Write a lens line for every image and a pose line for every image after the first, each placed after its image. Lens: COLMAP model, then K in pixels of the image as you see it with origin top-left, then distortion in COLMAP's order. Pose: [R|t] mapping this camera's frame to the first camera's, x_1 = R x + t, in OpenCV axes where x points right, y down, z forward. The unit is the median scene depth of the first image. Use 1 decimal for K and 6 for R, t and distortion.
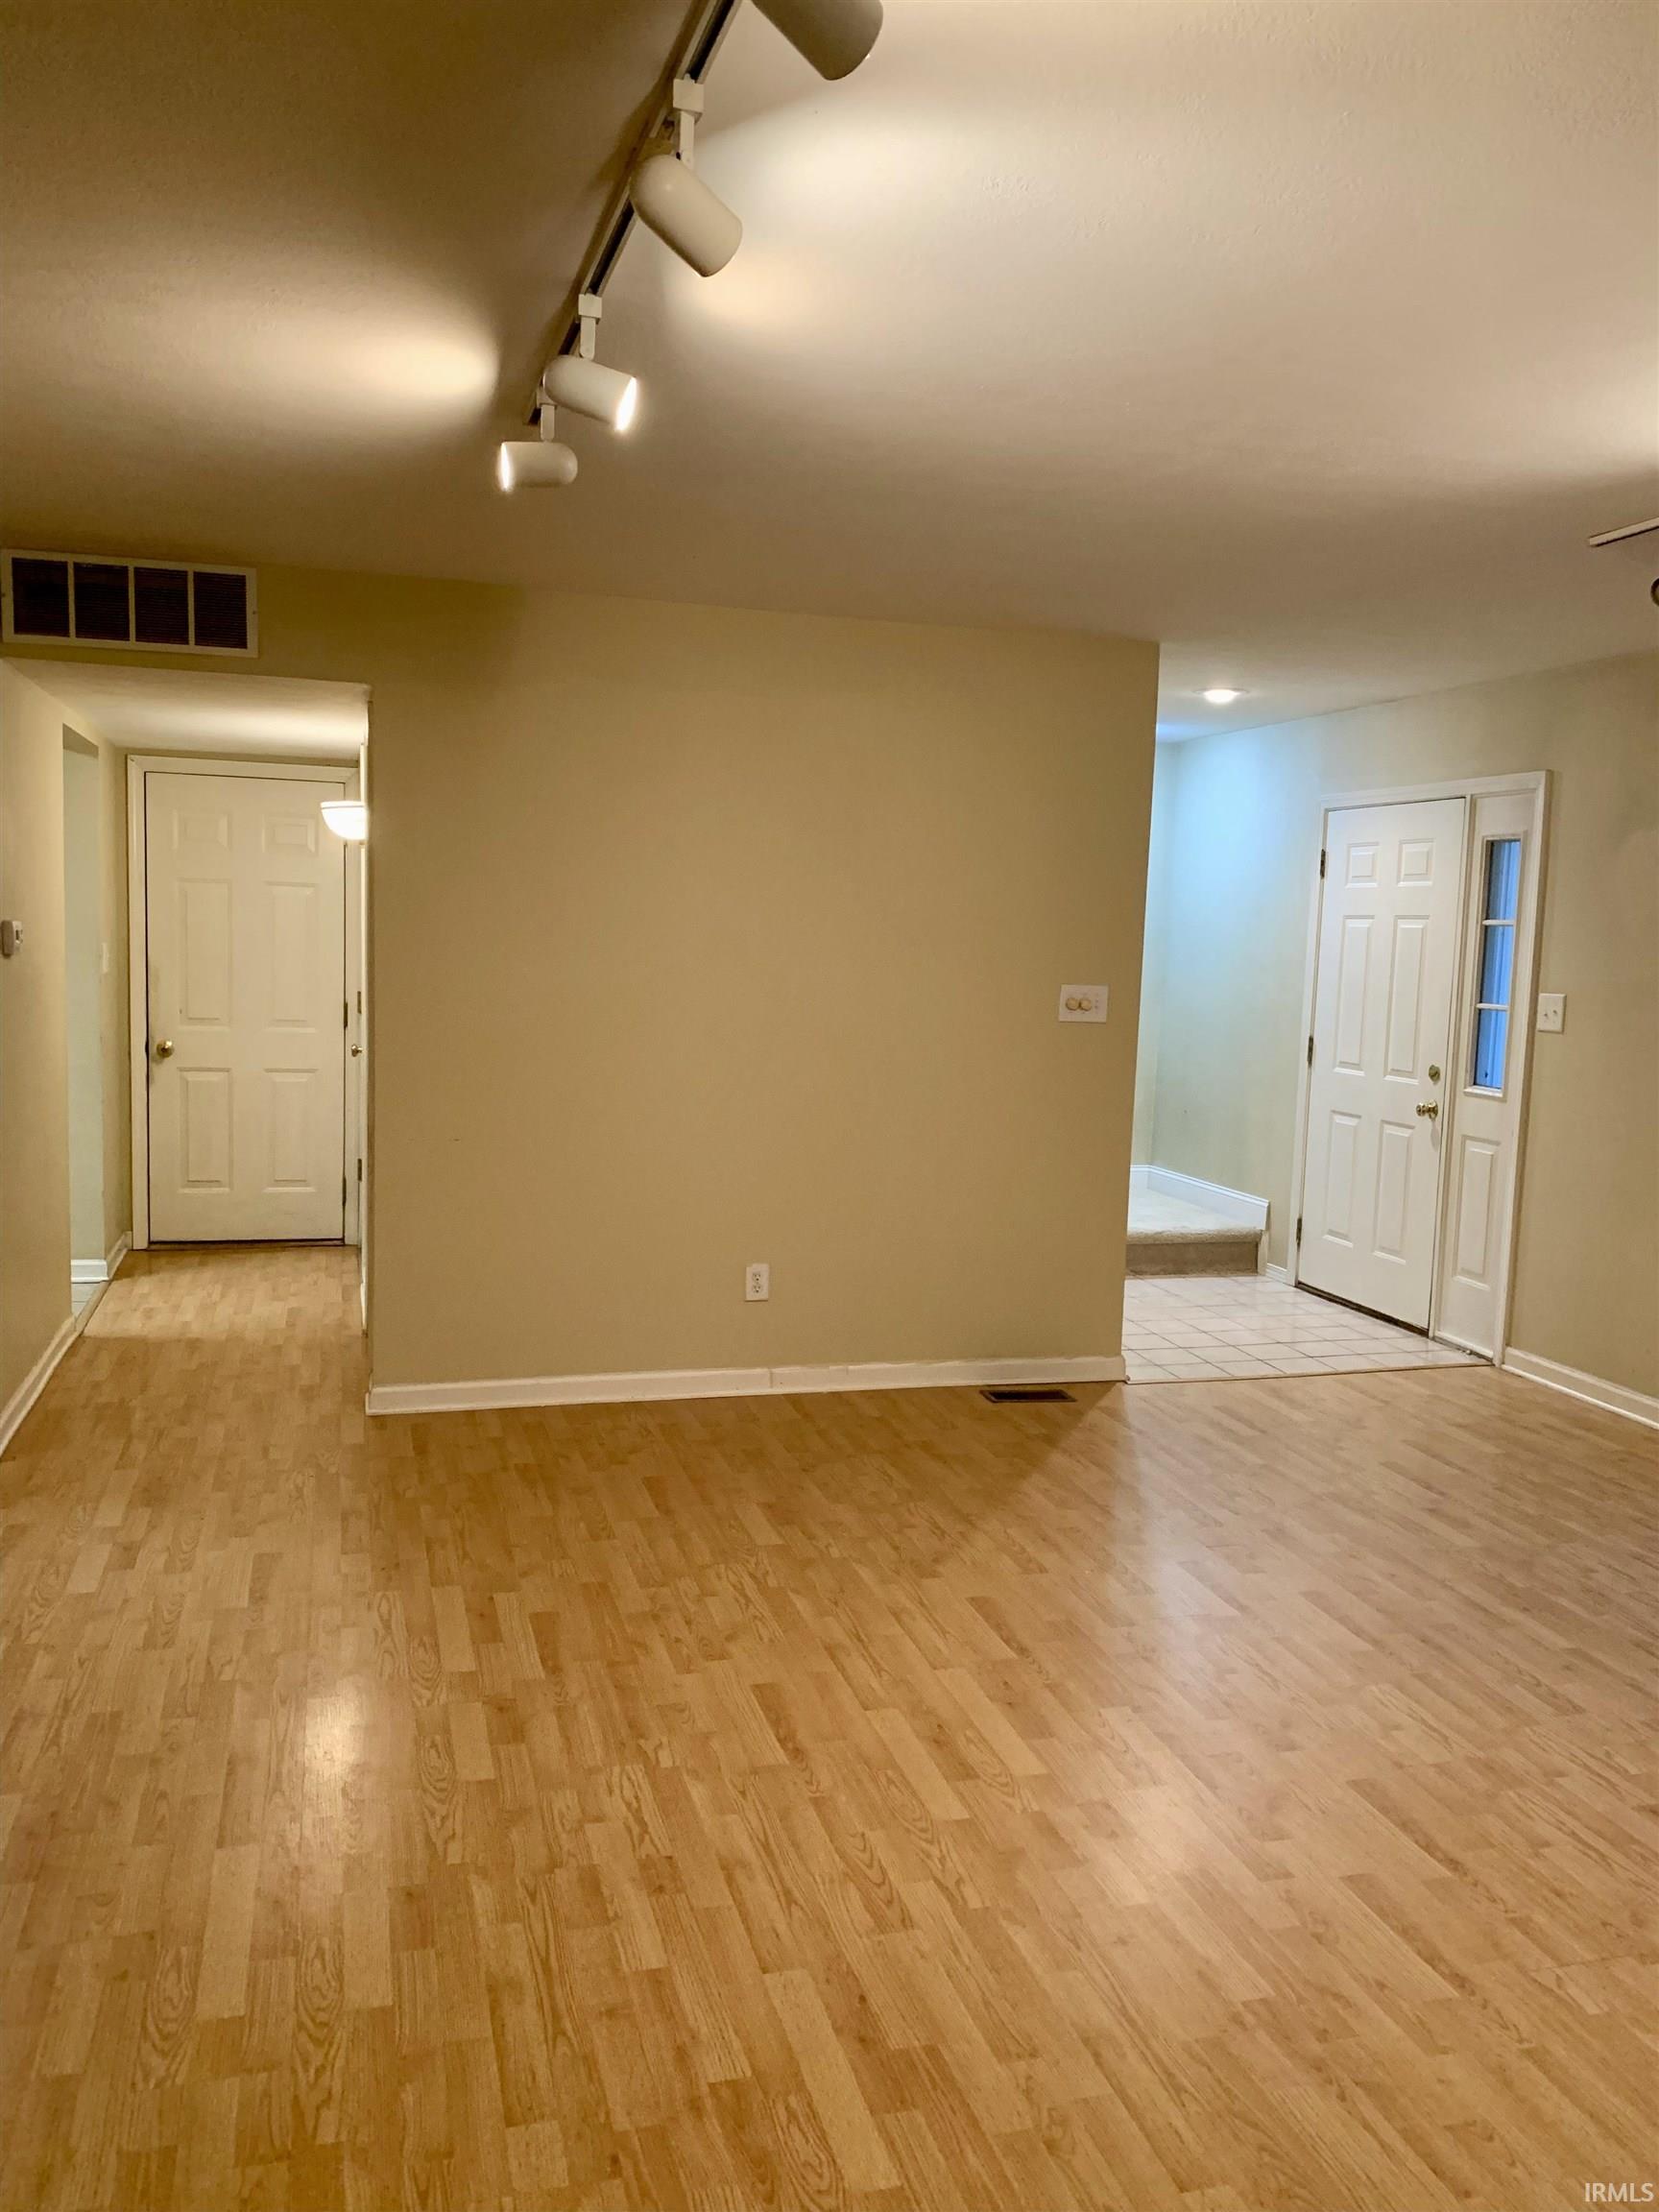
lens RADIAL K [[1701.4, 0, 829.5], [0, 1701.4, 1106.0], [0, 0, 1]] dist [0.043540, -0.041153]
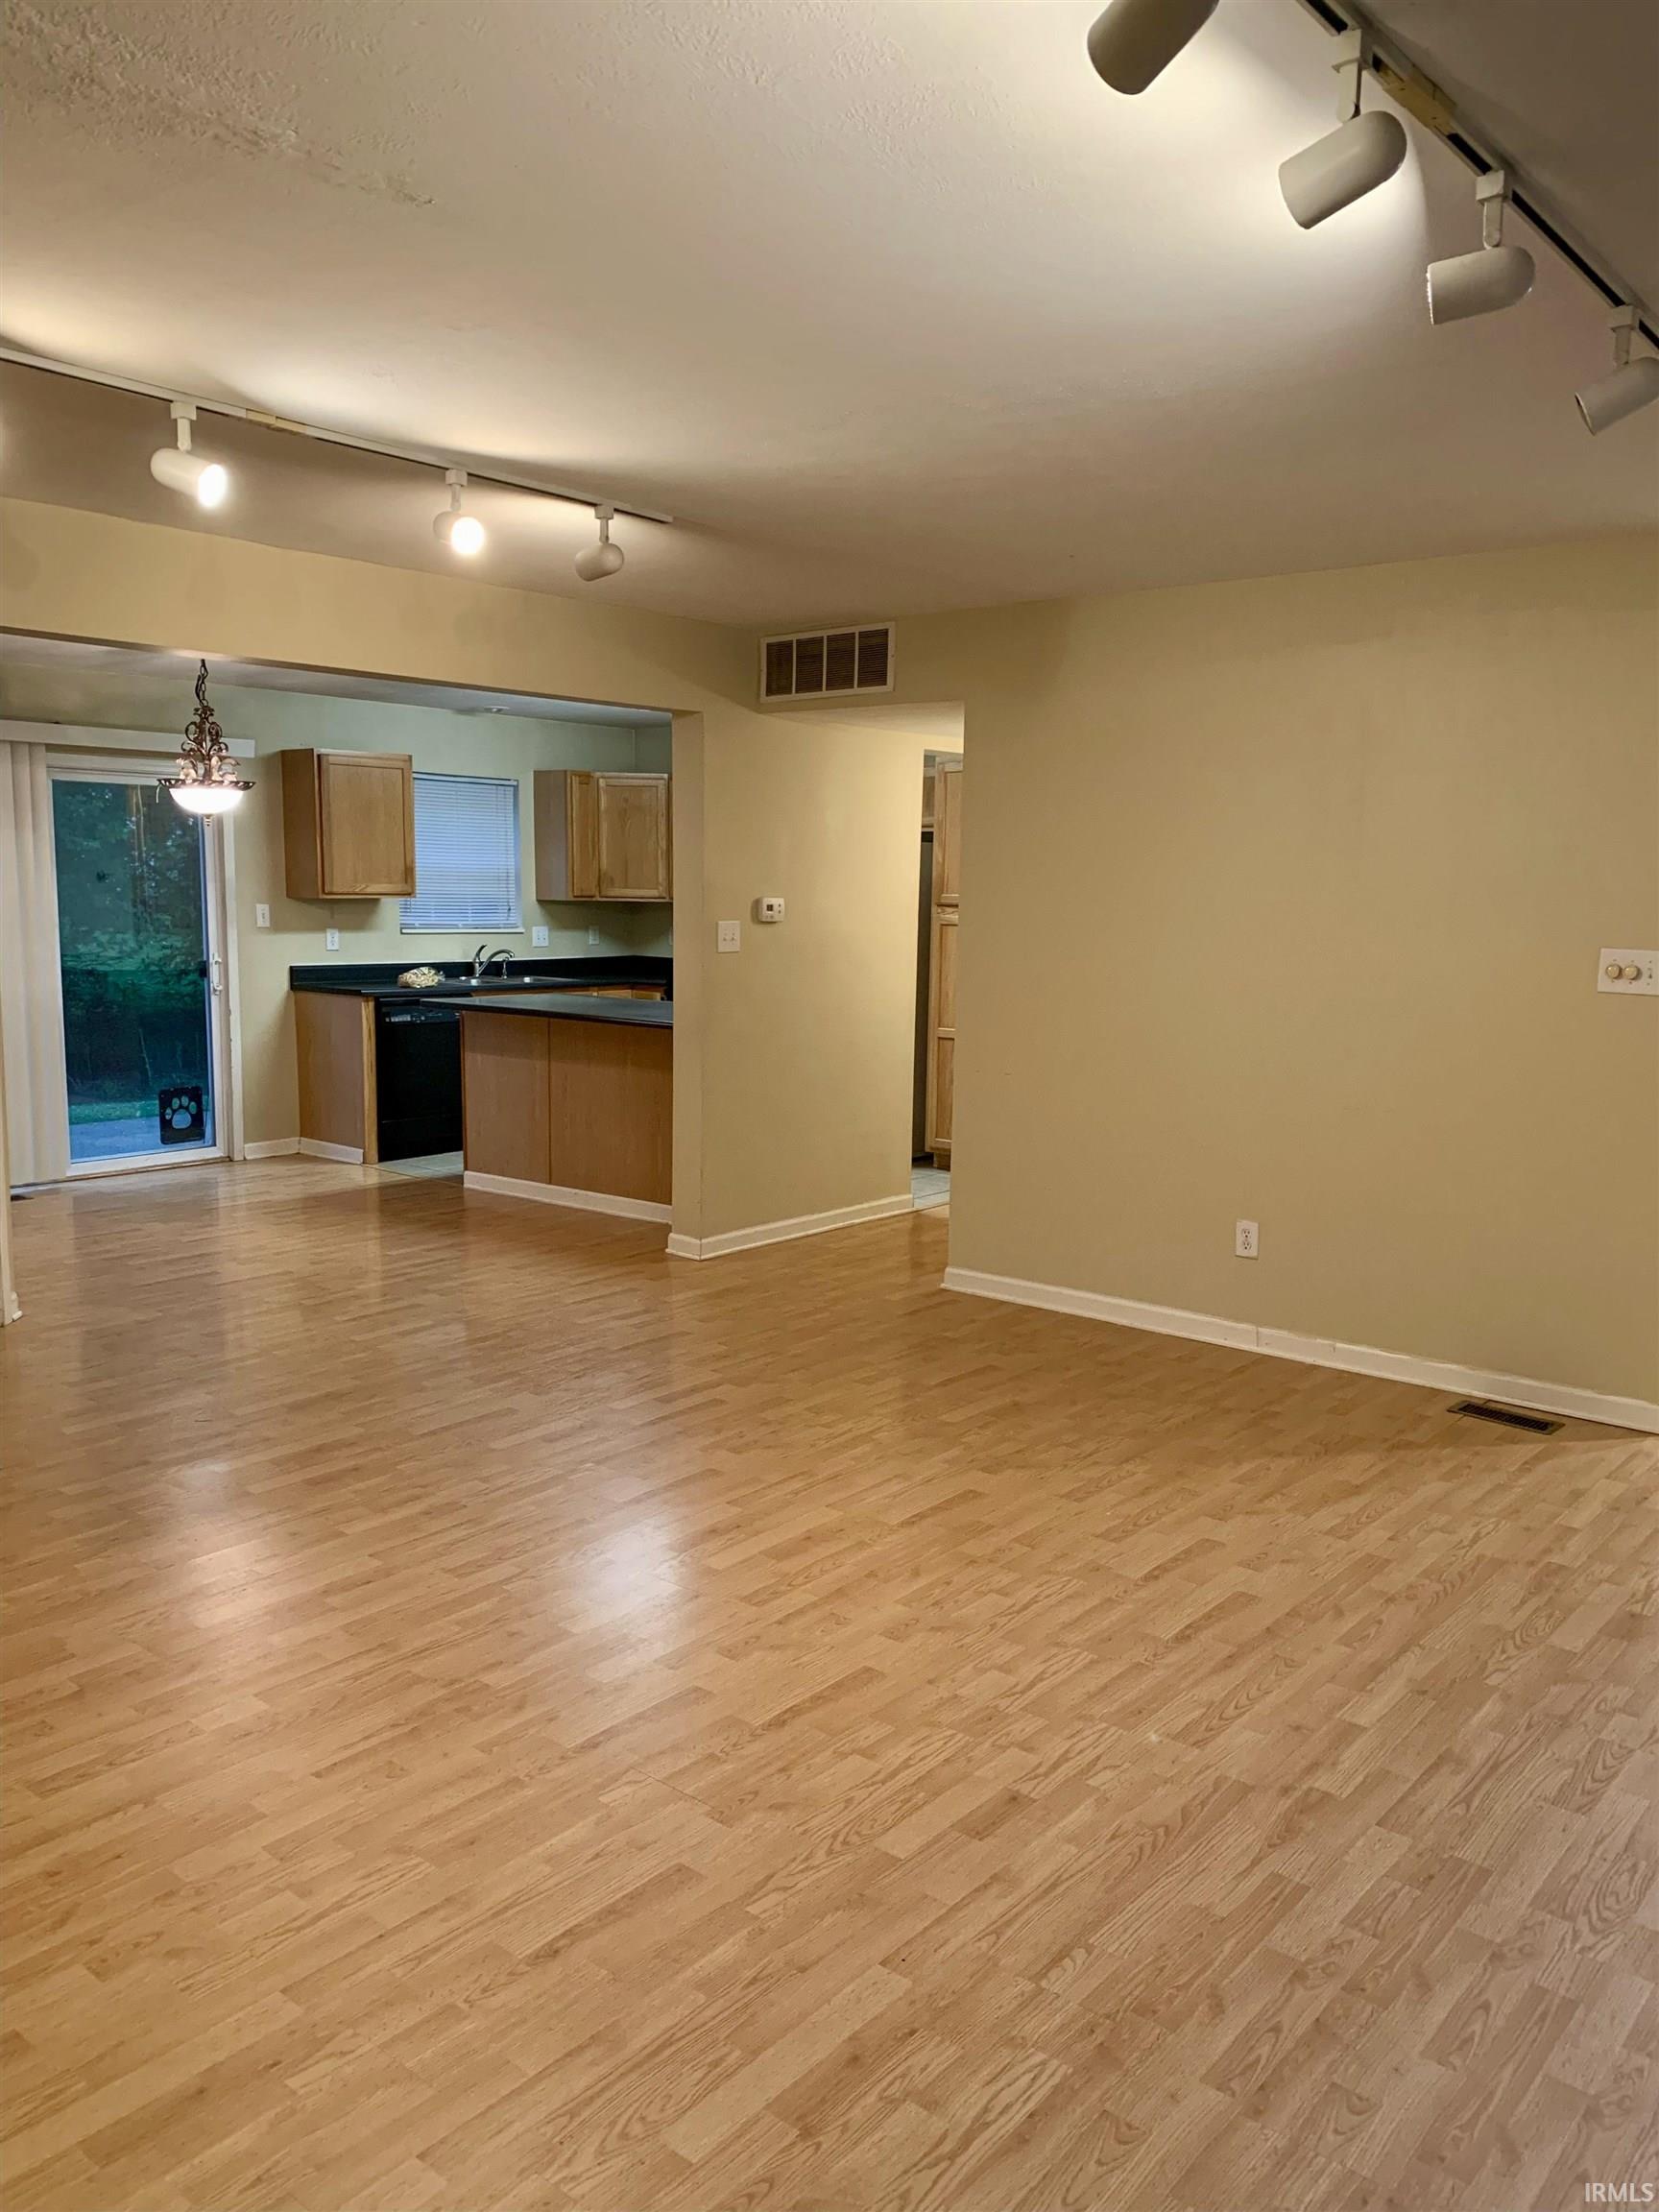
lens RADIAL K [[1691.0, 0, 824.9], [0, 1691.0, 1119.3], [0, 0, 1]] dist [0.022926, -0.062355]
pose [[0.561408, 0.092863, -0.822312, 0.711057], [-0.087248, 0.994788, 0.052774, 0.000146], [0.822927, 0.042117, 0.566584, 0.230208]]
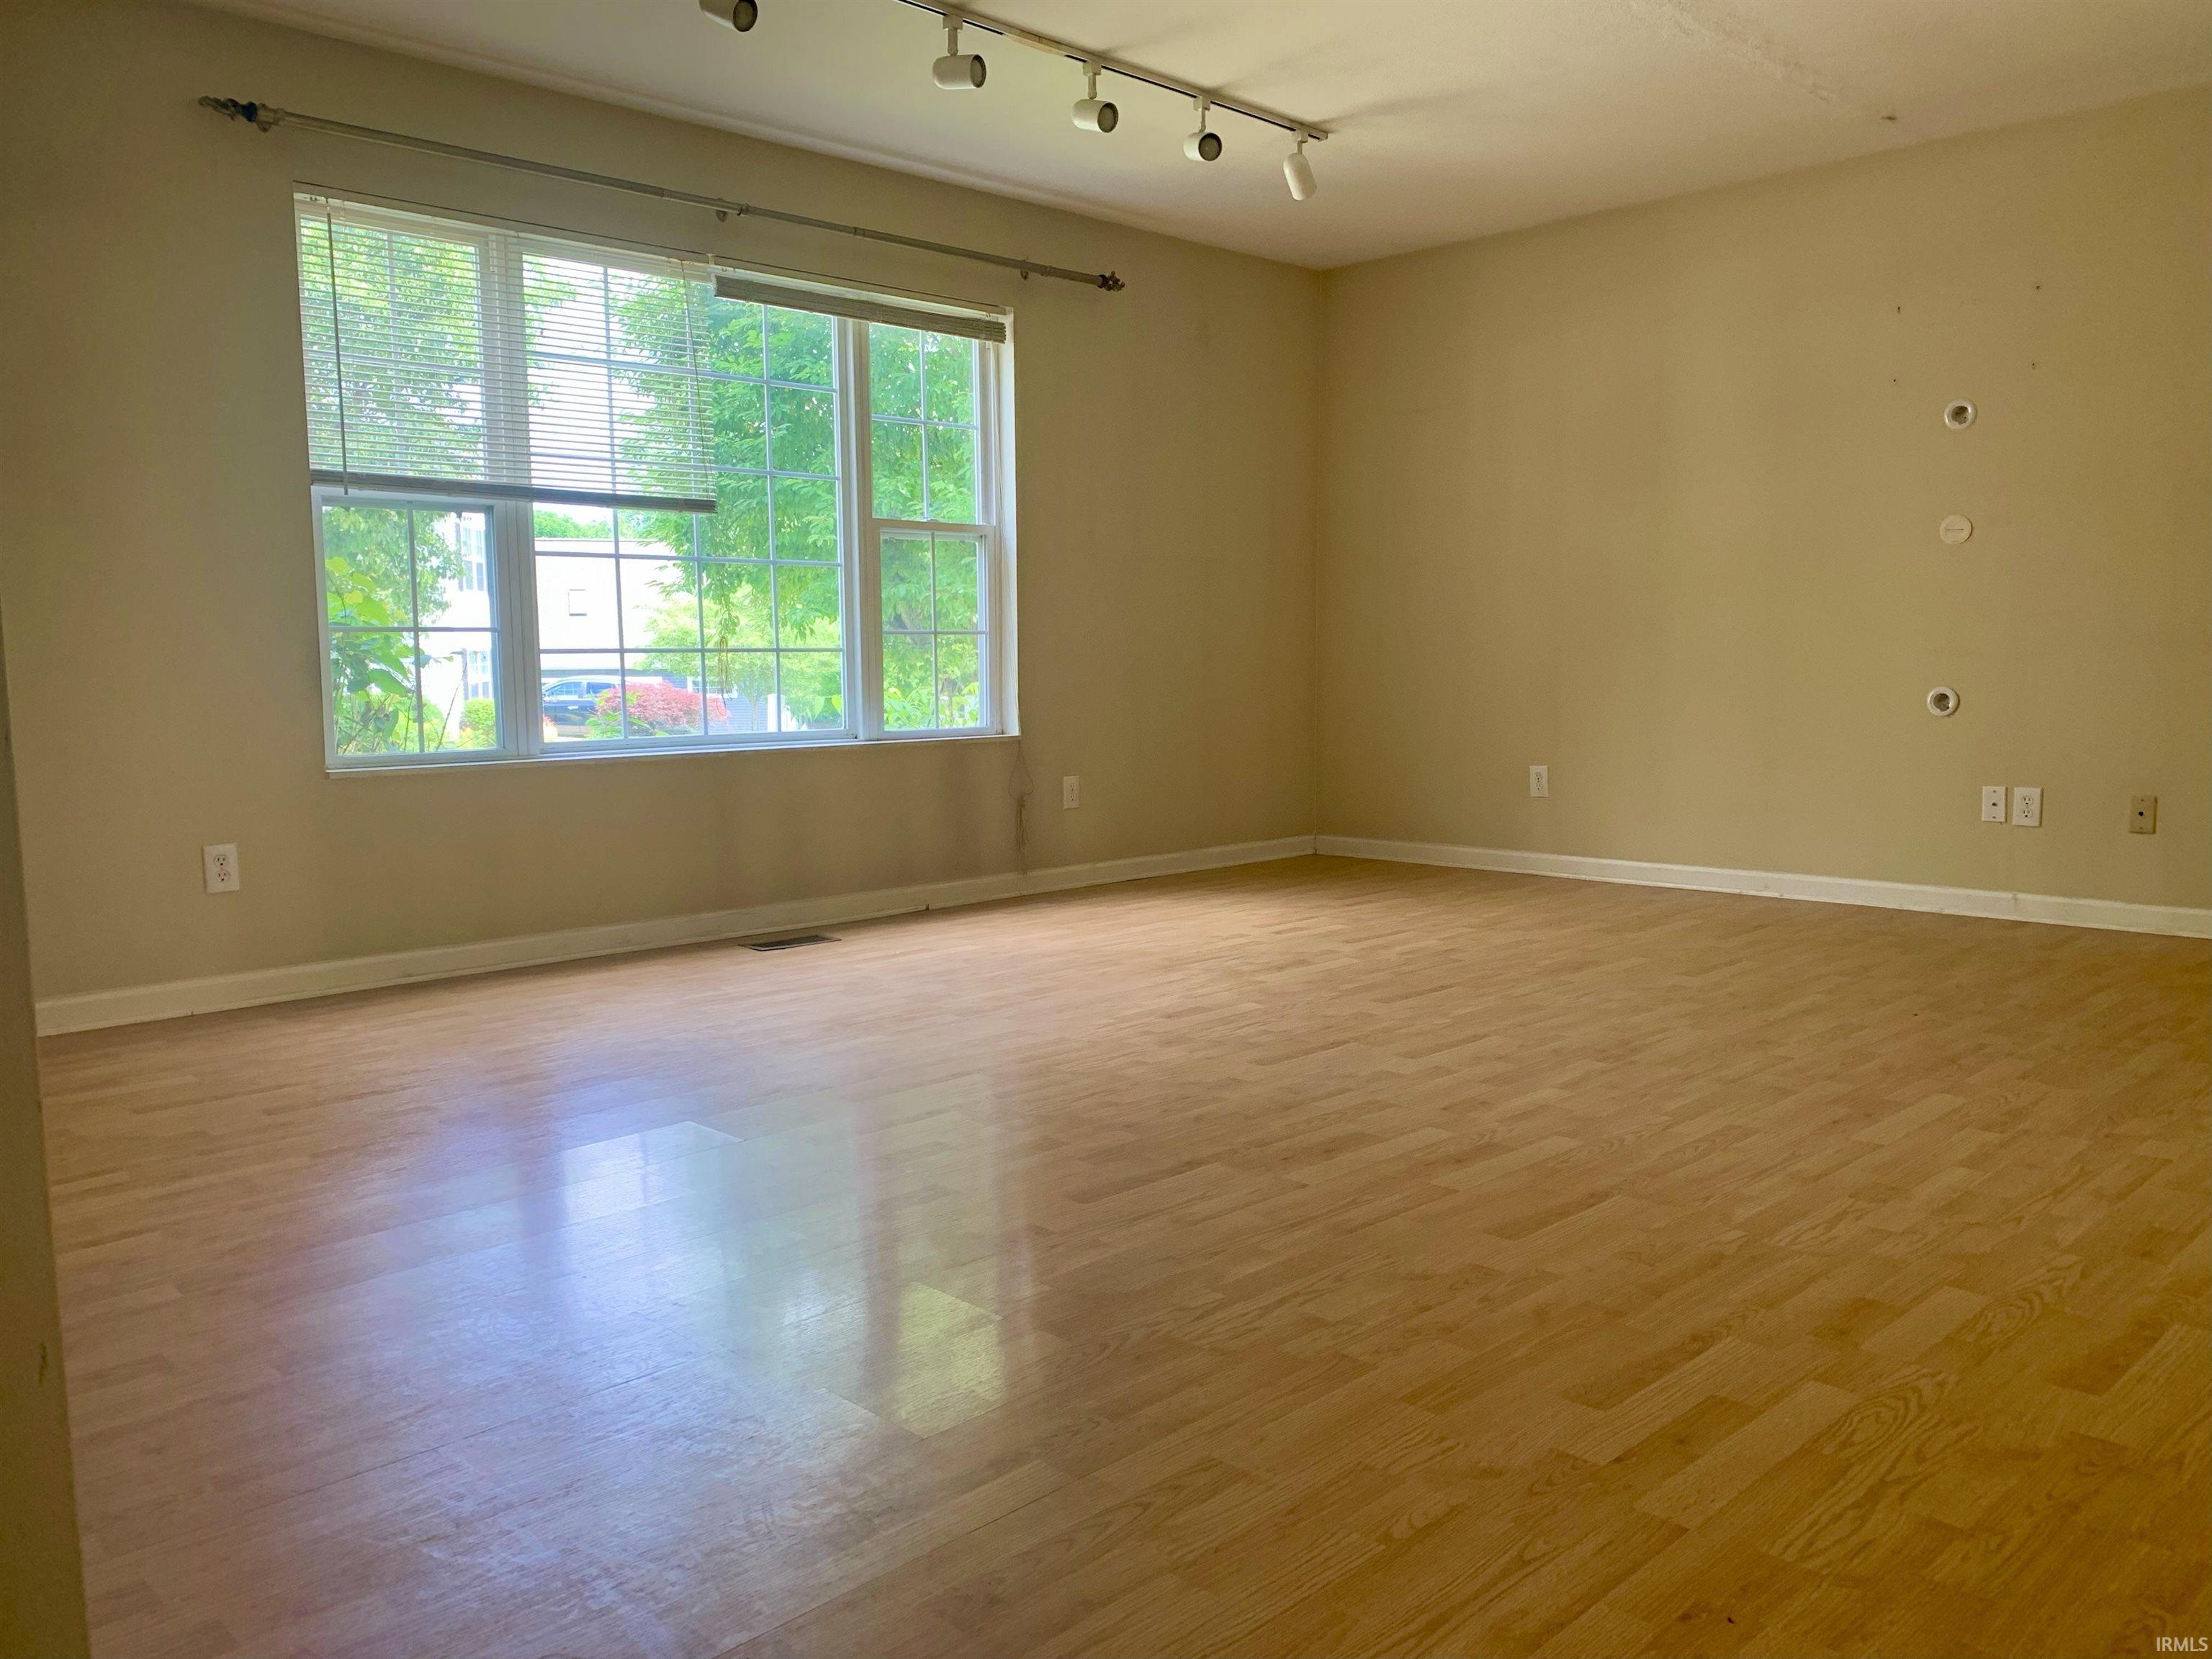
lens RADIAL K [[1681.6, 0, 1106.0], [0, 1681.6, 829.5], [0, 0, 1]] dist [0.008344, 0.000435]
pose [[-0.473041, -0.120363, 0.872780, -0.403658], [0.089905, 0.978859, 0.183719, 0.006624], [-0.876441, 0.165374, -0.452219, 1.006642]]
